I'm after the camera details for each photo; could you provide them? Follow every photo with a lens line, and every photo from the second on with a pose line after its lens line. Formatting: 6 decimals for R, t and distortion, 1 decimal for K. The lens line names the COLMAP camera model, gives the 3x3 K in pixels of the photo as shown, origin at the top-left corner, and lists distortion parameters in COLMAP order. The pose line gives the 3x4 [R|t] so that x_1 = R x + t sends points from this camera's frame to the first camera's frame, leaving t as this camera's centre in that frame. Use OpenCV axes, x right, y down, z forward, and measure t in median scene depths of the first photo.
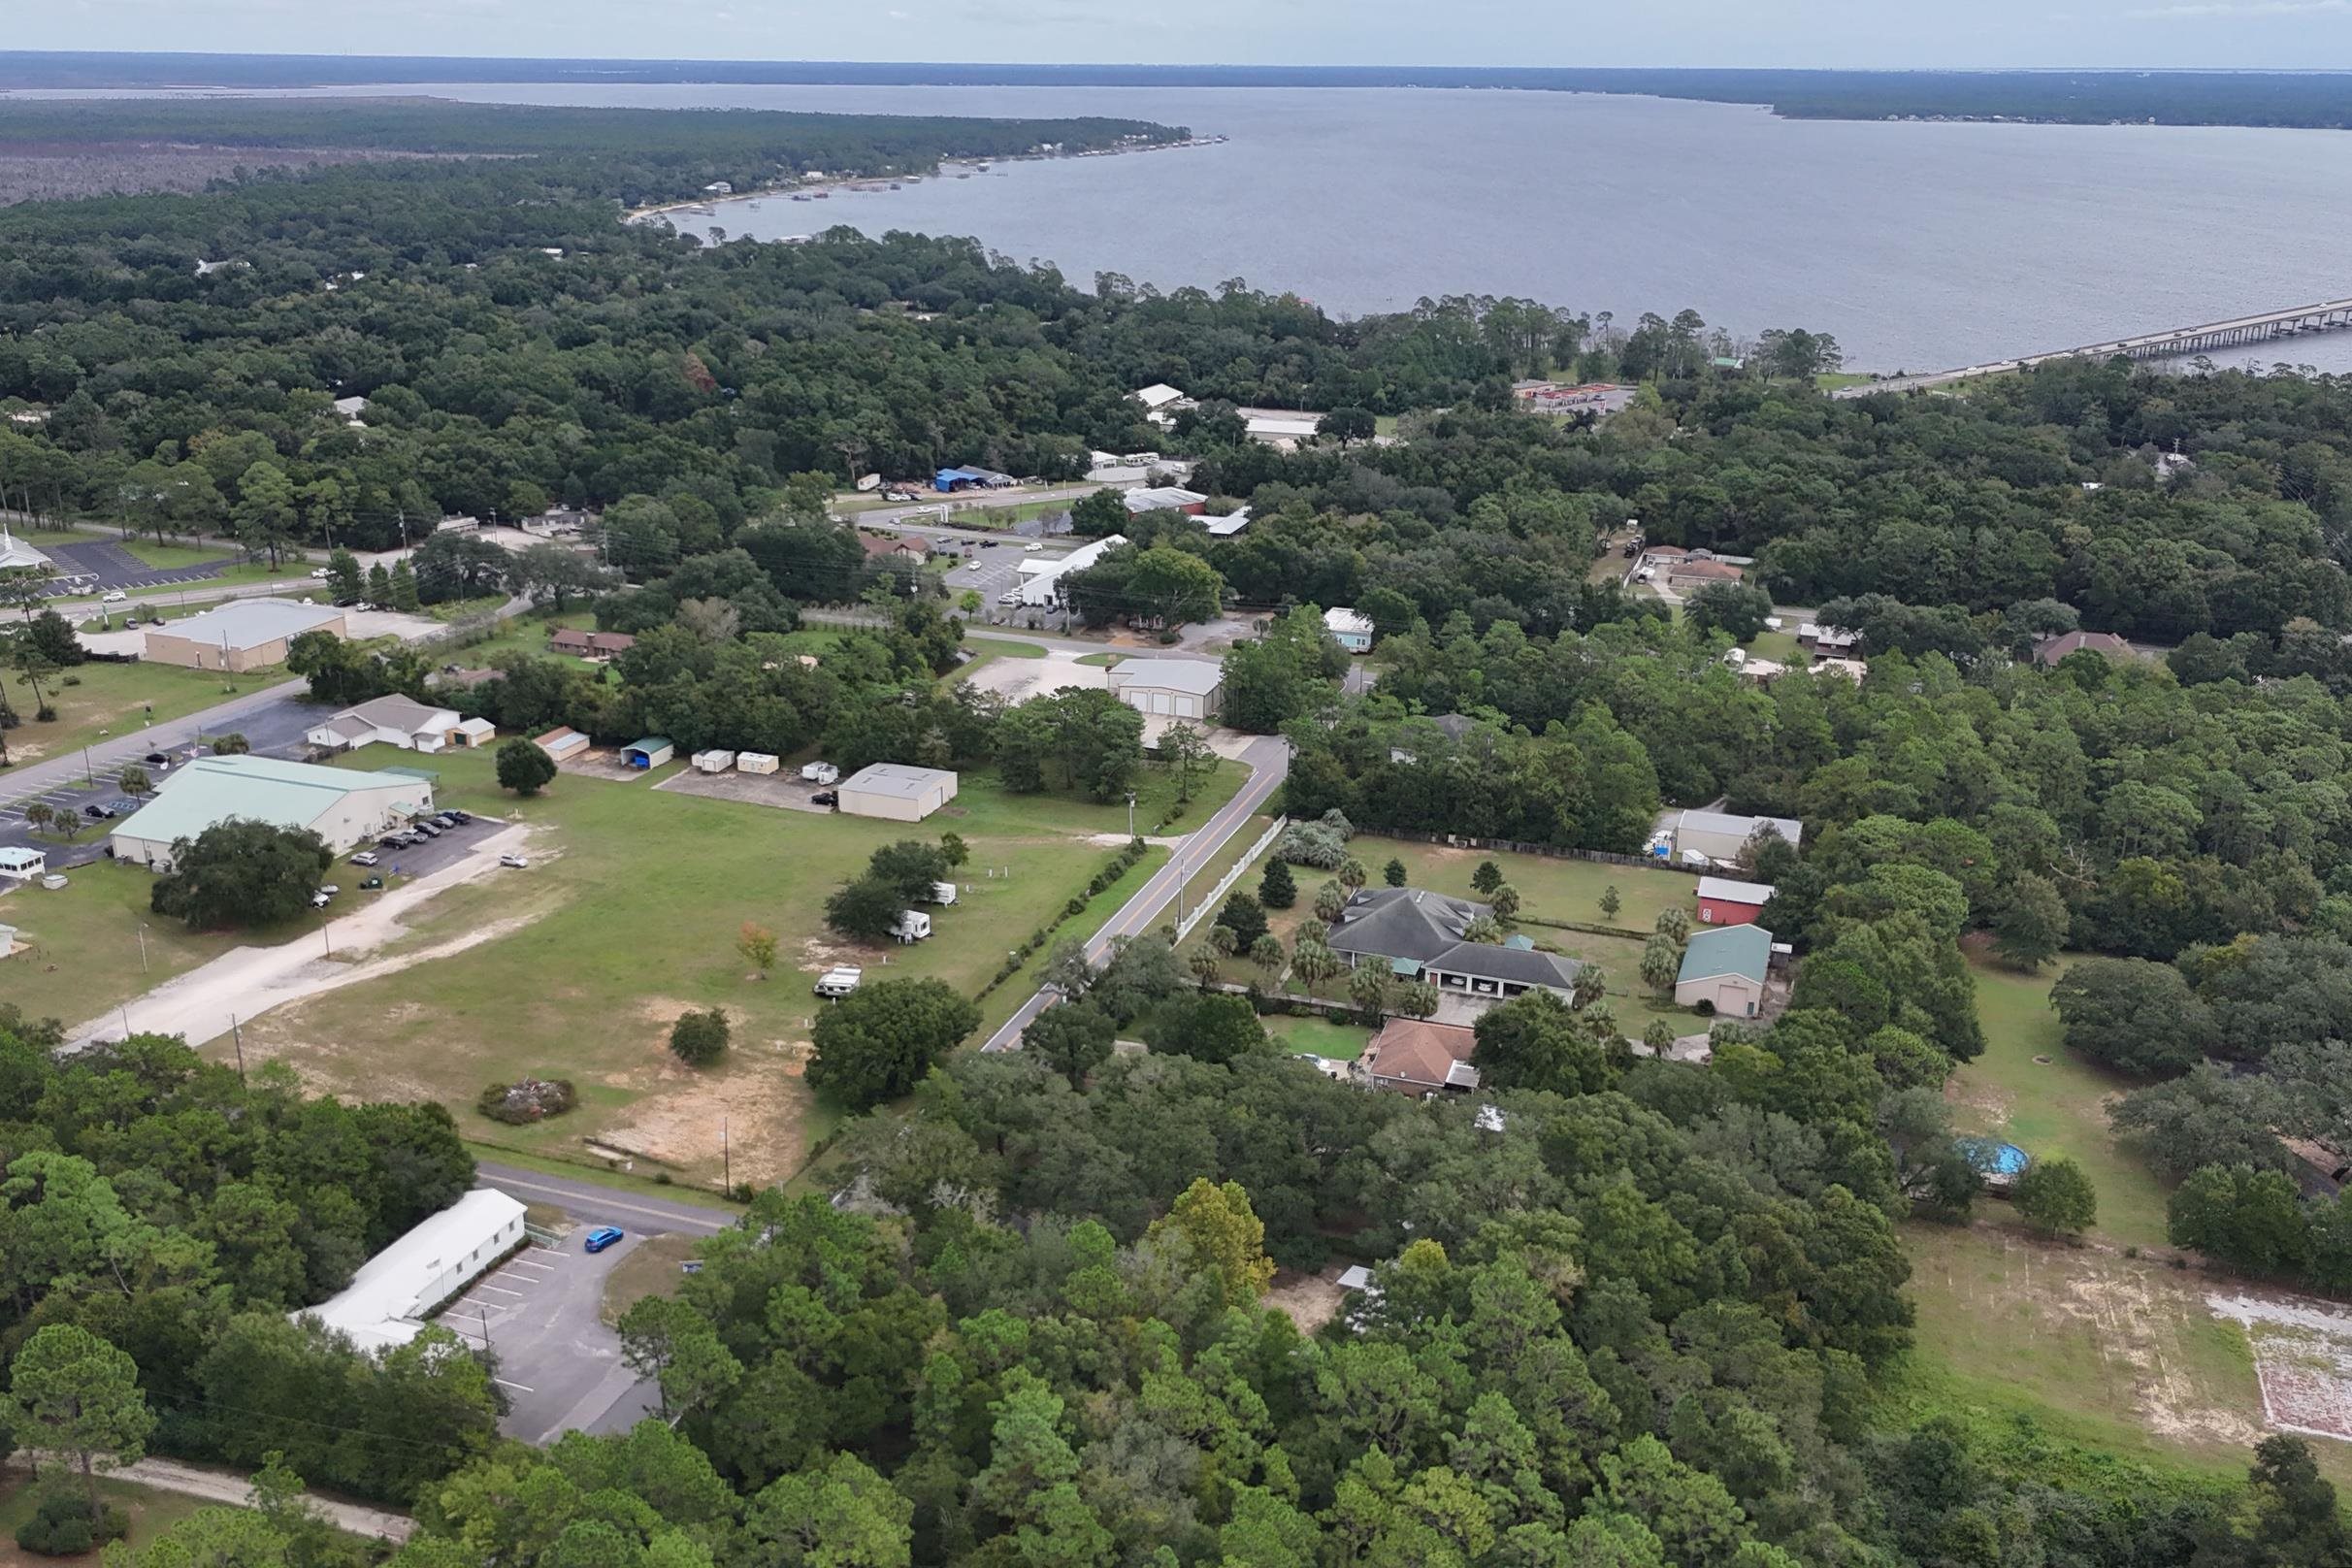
lens RADIAL K [[2069.6, 0, 1176.0], [0, 2069.6, 784.0], [0, 0, 1]] dist [0.142351, -0.262079]
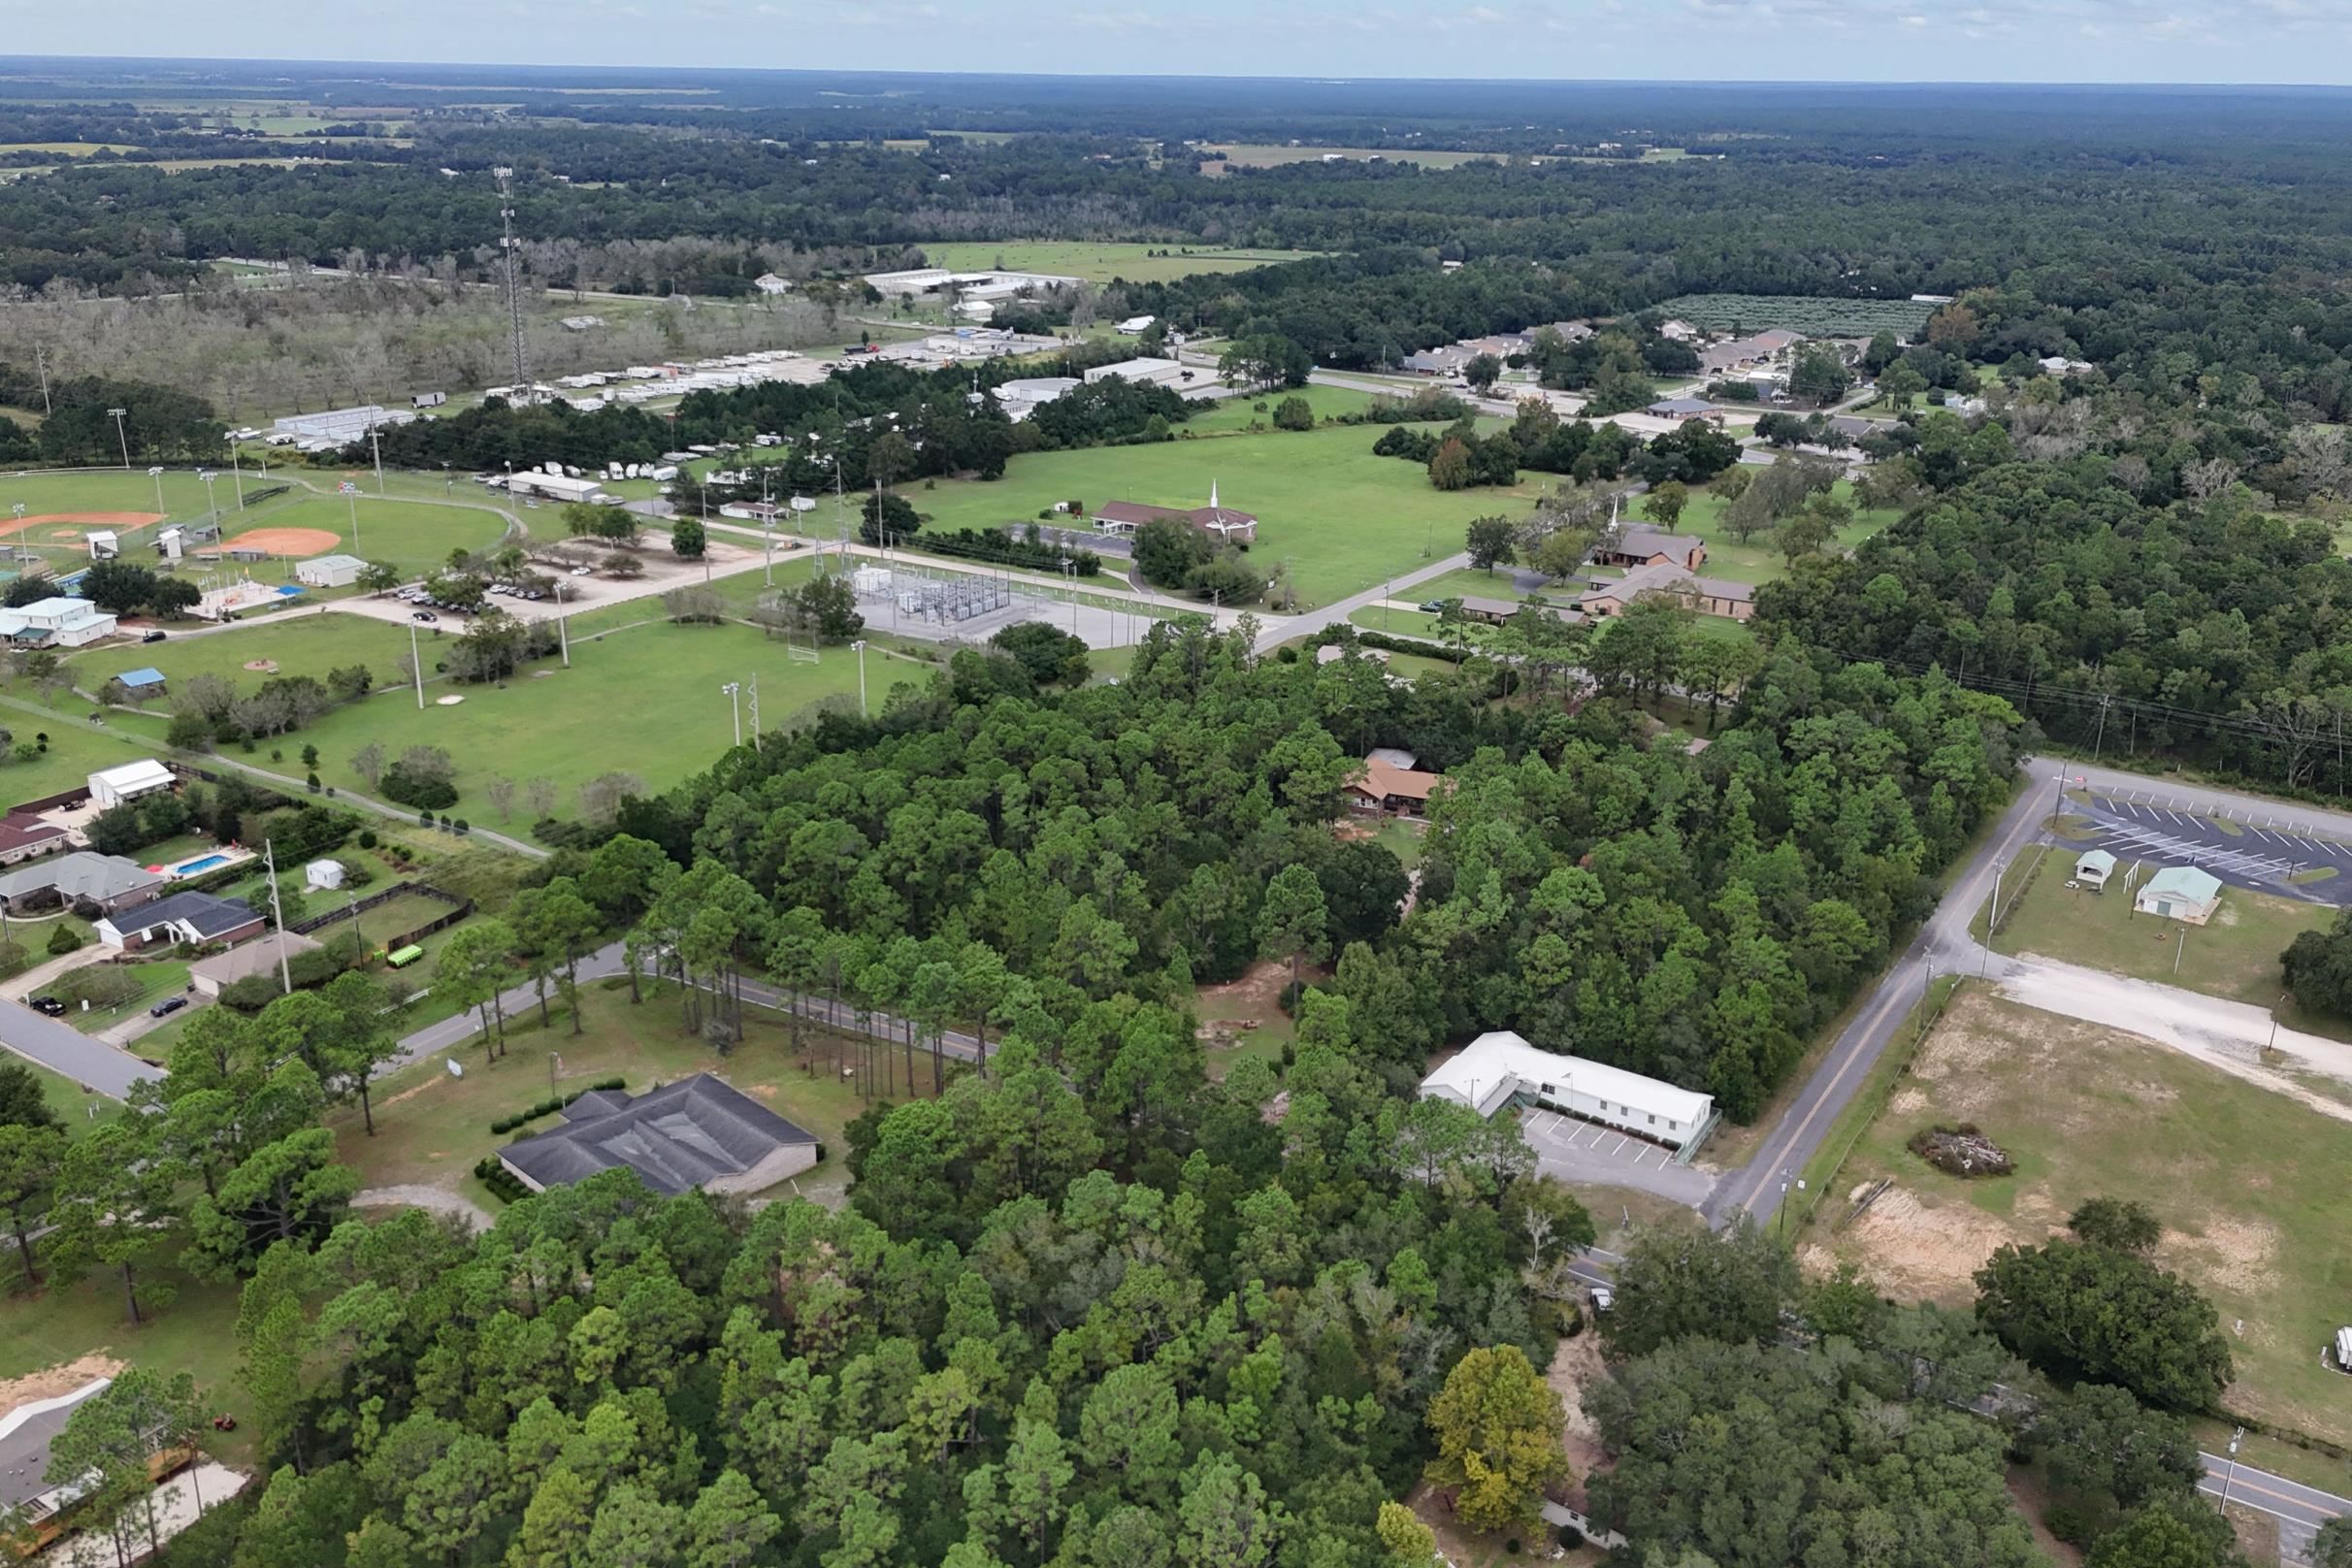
lens RADIAL K [[2003.8, 0, 1138.5], [0, 2003.8, 785.6], [0, 0, 1]] dist [0.092801, -0.114031]
pose [[-0.249279, 0.303064, -0.919789, 0.422702], [-0.326191, 0.867999, 0.374403, -0.157924], [0.911844, 0.393357, -0.117517, 0.480090]]
